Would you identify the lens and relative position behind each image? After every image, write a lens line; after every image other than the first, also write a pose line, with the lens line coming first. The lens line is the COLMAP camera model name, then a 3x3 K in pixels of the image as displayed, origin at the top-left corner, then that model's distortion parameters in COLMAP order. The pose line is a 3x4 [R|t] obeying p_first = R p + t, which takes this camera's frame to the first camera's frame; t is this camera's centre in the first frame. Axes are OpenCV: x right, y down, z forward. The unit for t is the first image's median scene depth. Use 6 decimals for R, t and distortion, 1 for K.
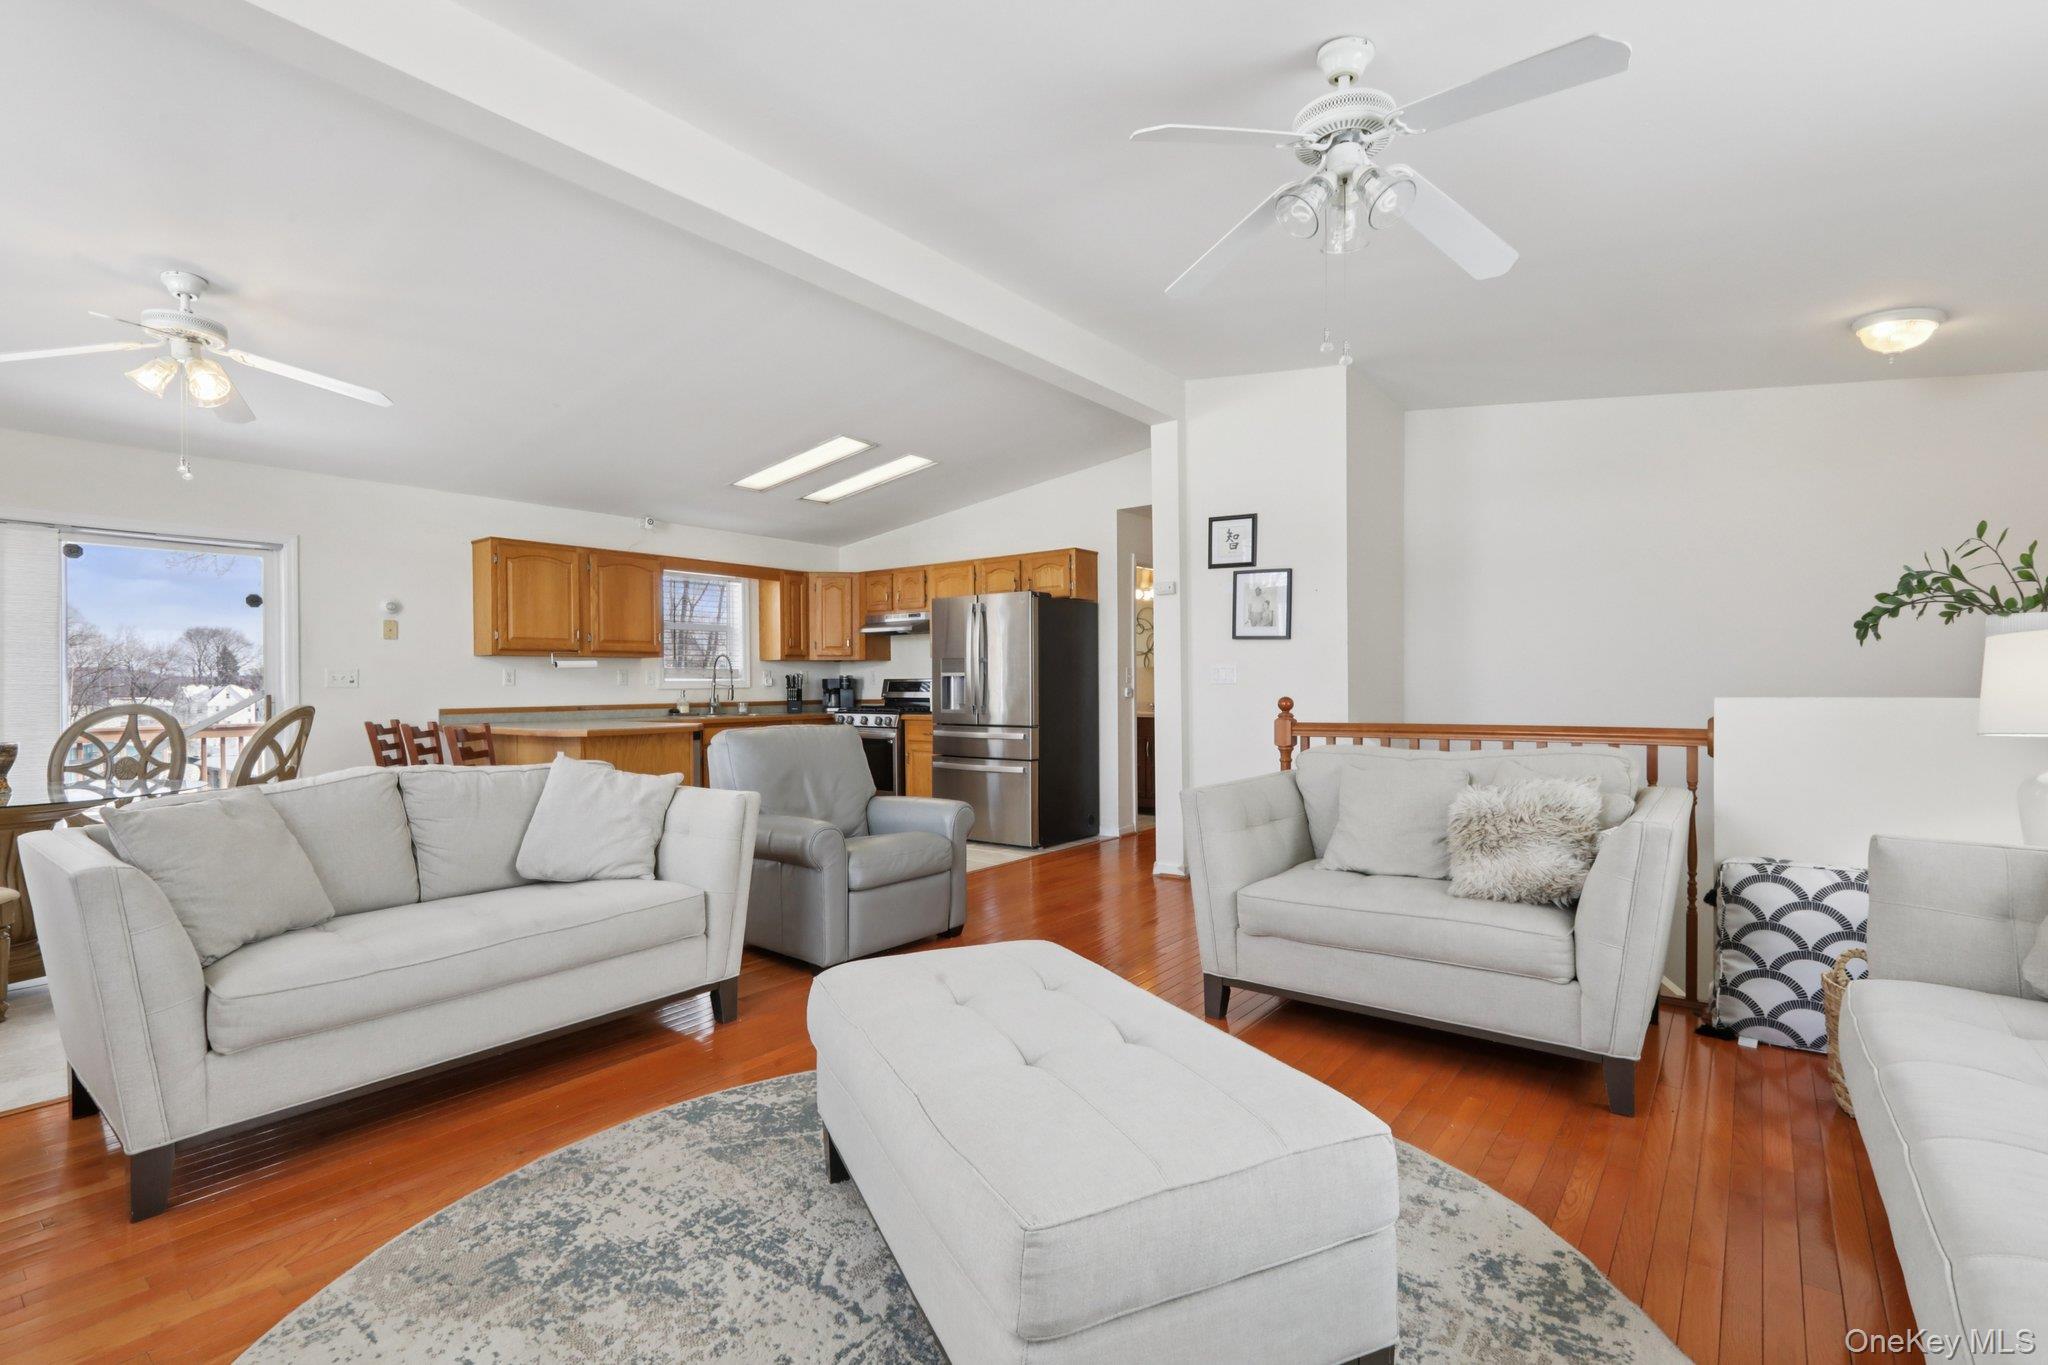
lens RADIAL K [[929.8, 0, 1022.0], [0, 929.8, 691.6], [0, 0, 1]] dist [-0.003629, 0.002992]
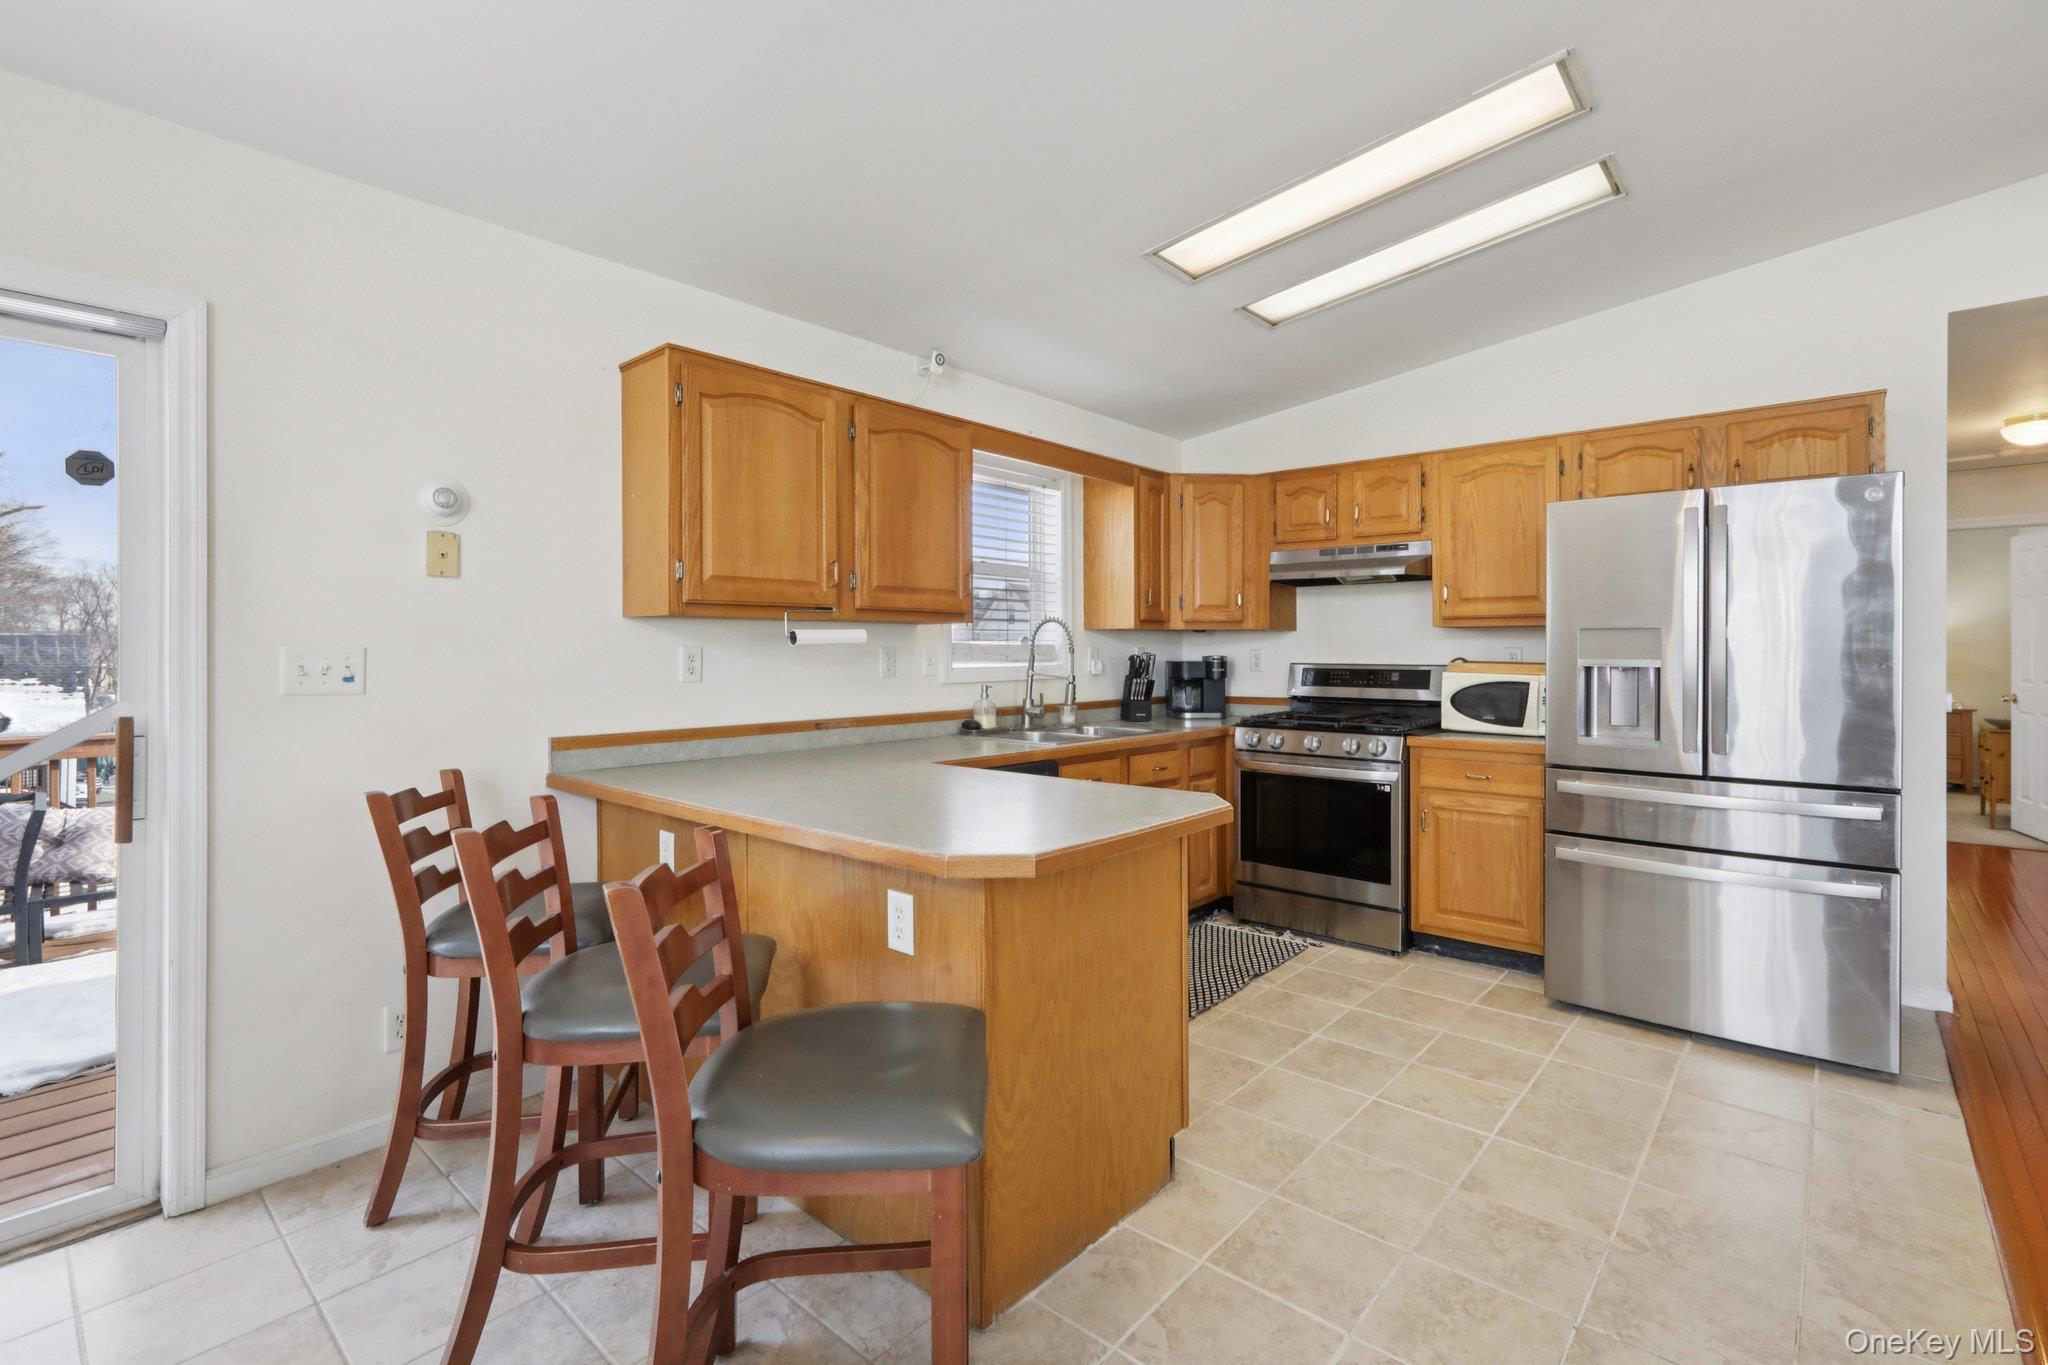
lens RADIAL K [[929.8, 0, 1027.5], [0, 929.8, 652.2], [0, 0, 1]] dist [-0.003629, 0.002992]
pose [[0.998570, 0.007692, -0.052894, -0.358492], [-0.007980, 0.999954, -0.005231, -0.020191], [0.052852, 0.005646, 0.998586, 0.542336]]
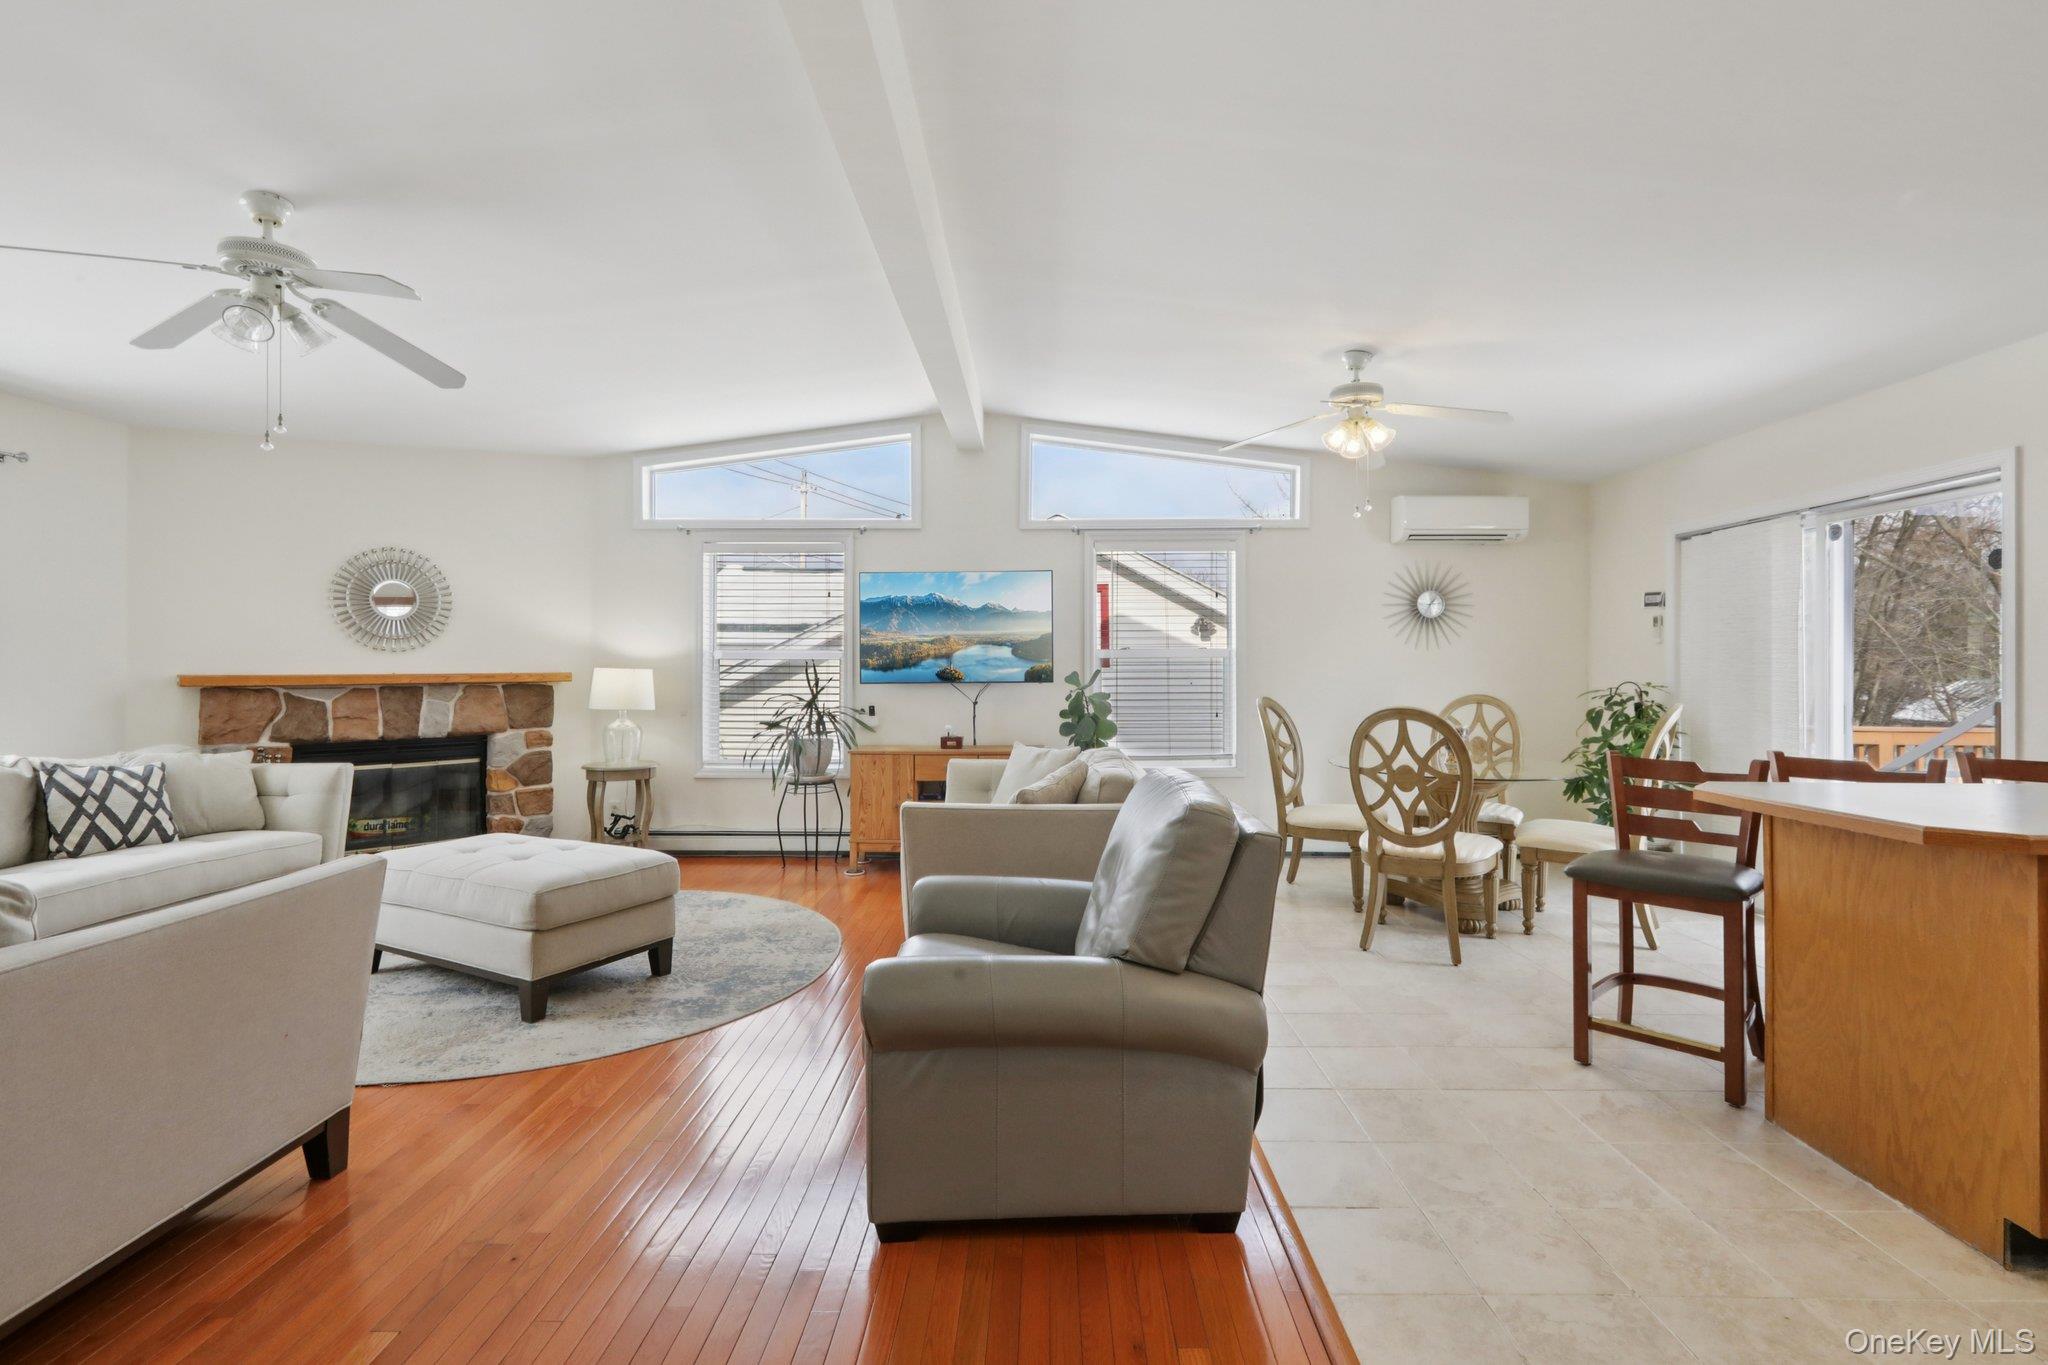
lens RADIAL K [[929.8, 0, 1033.2], [0, 929.8, 661.3], [0, 0, 1]] dist [-0.003629, 0.002992]
pose [[-0.790989, 0.004139, -0.611816, 0.105412], [0.002104, 0.999990, 0.004044, -0.024254], [0.611827, 0.001911, -0.790990, 0.931452]]
